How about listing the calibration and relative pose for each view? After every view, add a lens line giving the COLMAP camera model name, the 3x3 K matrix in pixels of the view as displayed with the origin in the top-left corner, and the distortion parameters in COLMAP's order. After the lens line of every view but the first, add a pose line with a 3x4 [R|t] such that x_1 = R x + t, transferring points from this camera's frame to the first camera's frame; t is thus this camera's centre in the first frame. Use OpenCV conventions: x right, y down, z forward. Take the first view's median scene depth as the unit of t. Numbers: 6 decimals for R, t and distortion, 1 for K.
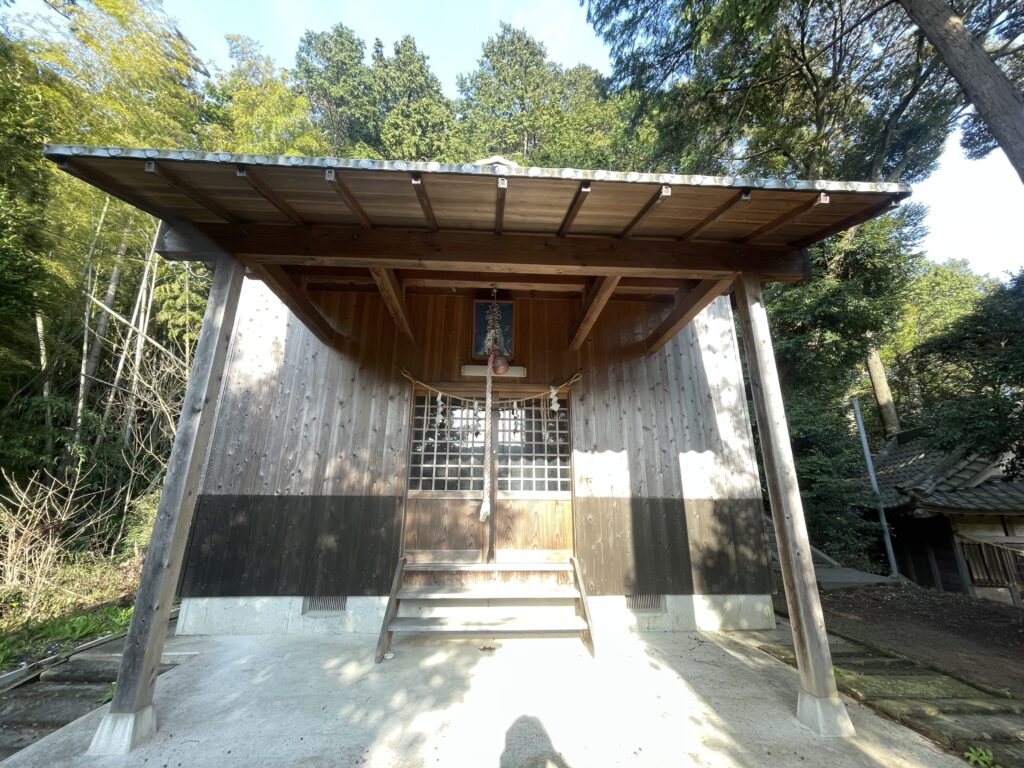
lens RADIAL K [[407.5, 0, 512.0], [0, 407.5, 384.0], [0, 0, 1]] dist [-0.000318, -0.000001]
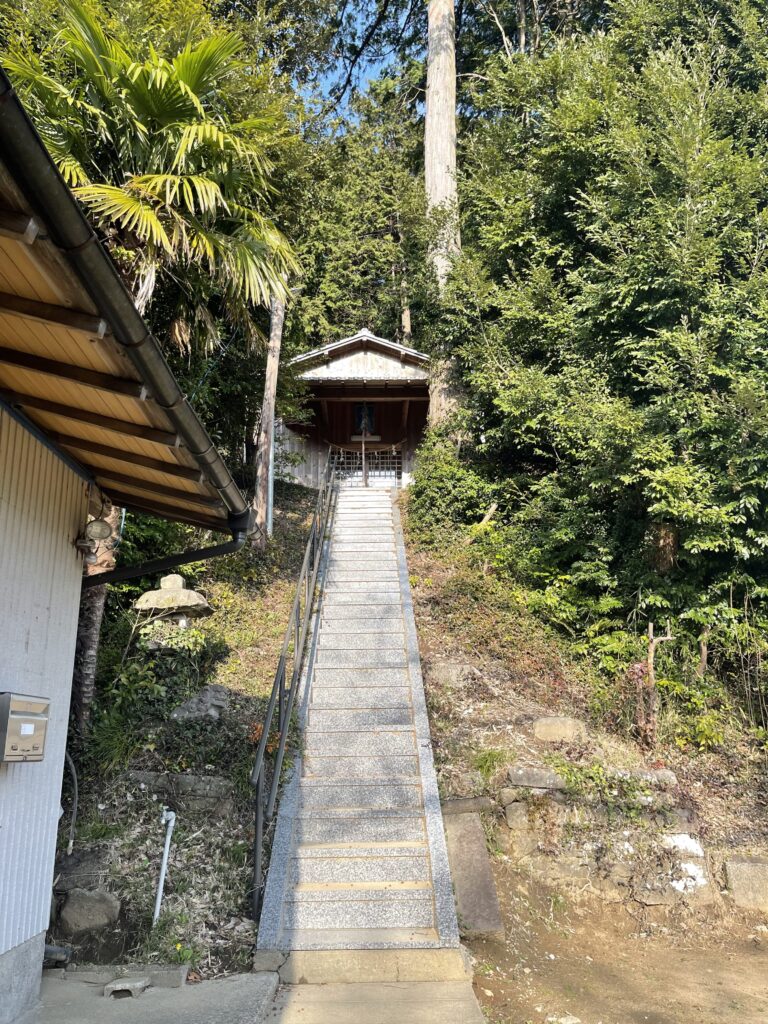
lens RADIAL K [[764.0, 0, 383.8], [0, 764.0, 523.6], [0, 0, 1]] dist [0.075045, -0.105288]
pose [[0.998811, -0.029661, -0.038691, 0.194788], [0.030103, 0.999488, 0.010886, 0.380221], [0.038348, -0.012038, 0.999192, -3.067592]]
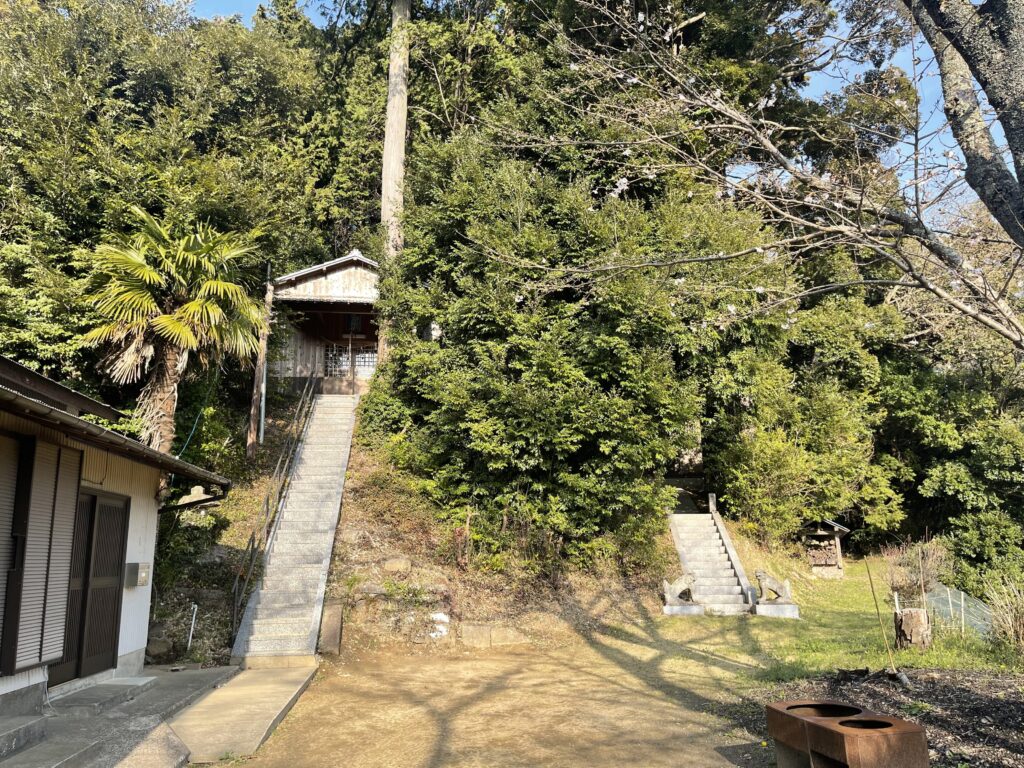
lens RADIAL K [[764.0, 0, 518.4], [0, 764.0, 392.4], [0, 0, 1]] dist [0.075045, -0.105288]
pose [[0.996506, -0.000742, 0.083520, 0.656683], [-0.006155, 0.996589, 0.082294, -0.092827], [-0.083296, -0.082520, 0.993102, -4.460698]]
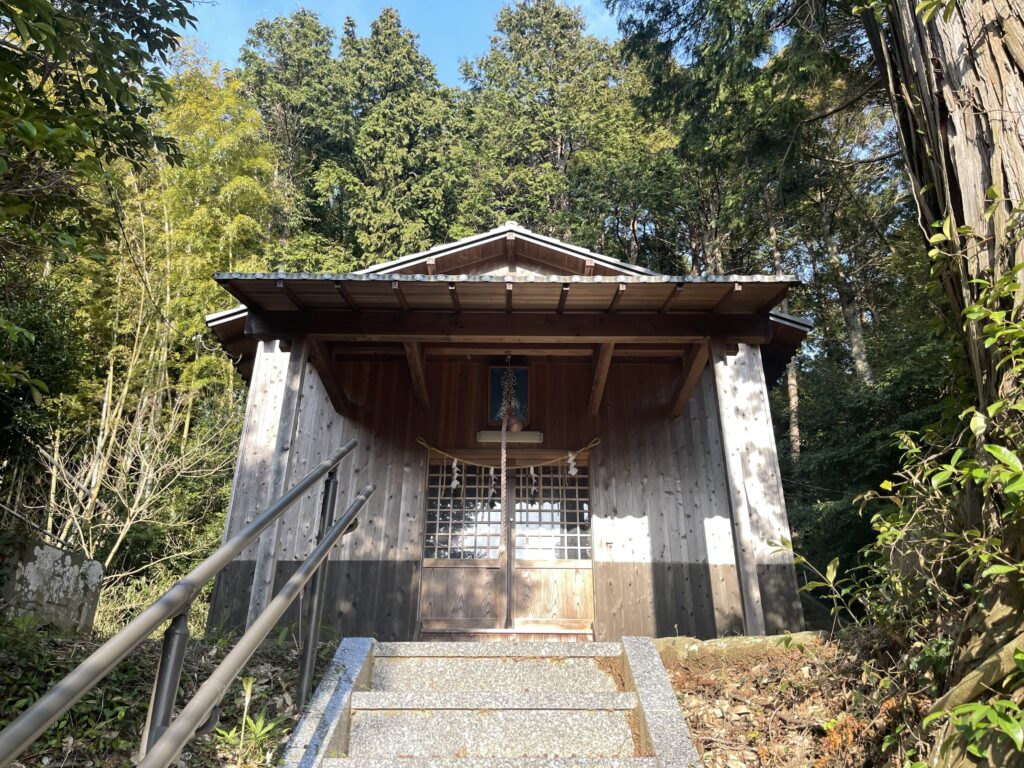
lens RADIAL K [[764.0, 0, 518.4], [0, 764.0, 392.4], [0, 0, 1]] dist [0.075045, -0.105288]
pose [[0.998648, -0.023708, -0.046263, 0.063845], [0.015182, 0.984163, -0.176616, 0.186722], [0.049718, 0.175675, 0.983192, -0.823064]]
